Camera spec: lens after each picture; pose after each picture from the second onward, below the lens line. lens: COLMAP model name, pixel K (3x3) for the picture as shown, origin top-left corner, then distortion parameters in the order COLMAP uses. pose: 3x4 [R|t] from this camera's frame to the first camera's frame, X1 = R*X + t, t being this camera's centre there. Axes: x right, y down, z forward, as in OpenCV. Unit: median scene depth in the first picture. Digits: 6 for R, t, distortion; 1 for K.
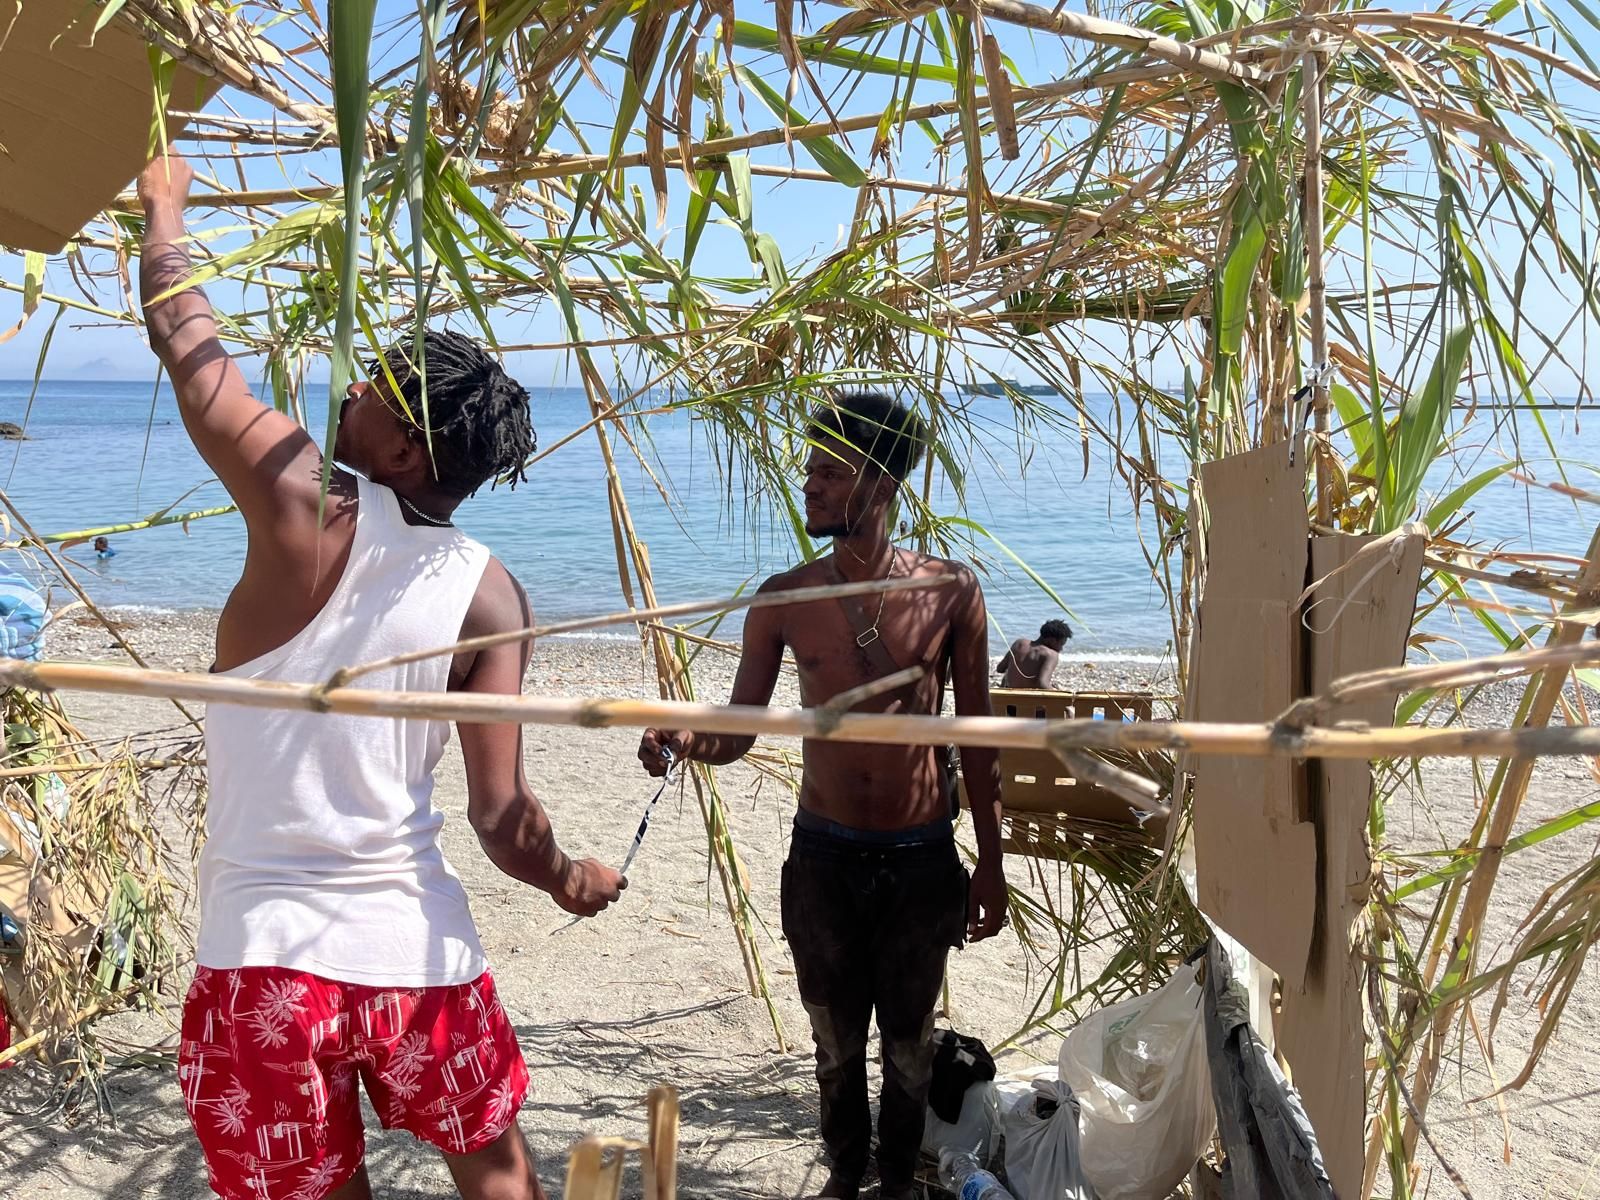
lens RADIAL K [[1214.9, 0, 799.3], [0, 1214.9, 633.0], [0, 0, 1]] dist [0.056532, -0.084672]
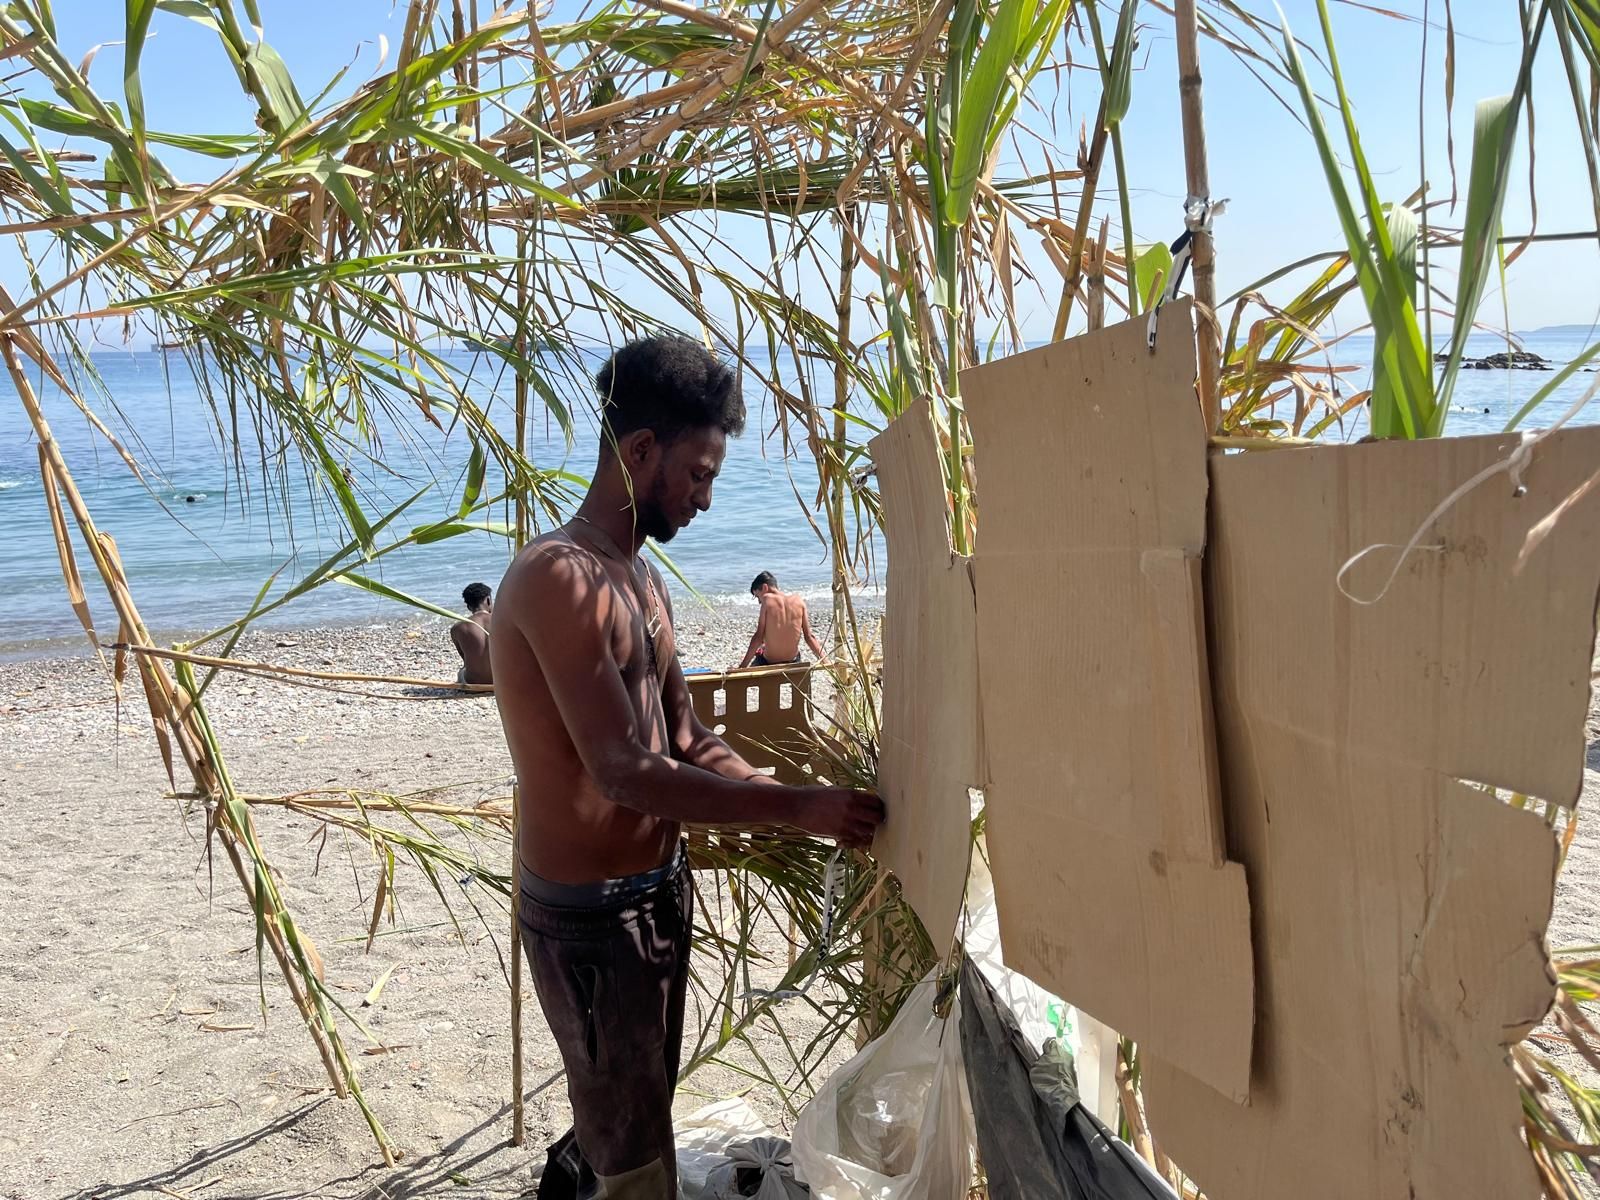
lens RADIAL K [[1214.9, 0, 799.3], [0, 1214.9, 633.0], [0, 0, 1]] dist [0.056532, -0.084672]
pose [[0.925069, -0.106996, 0.364417, -0.024742], [0.094031, 0.994147, 0.053195, -0.017192], [-0.367976, -0.014942, 0.929715, 0.207242]]
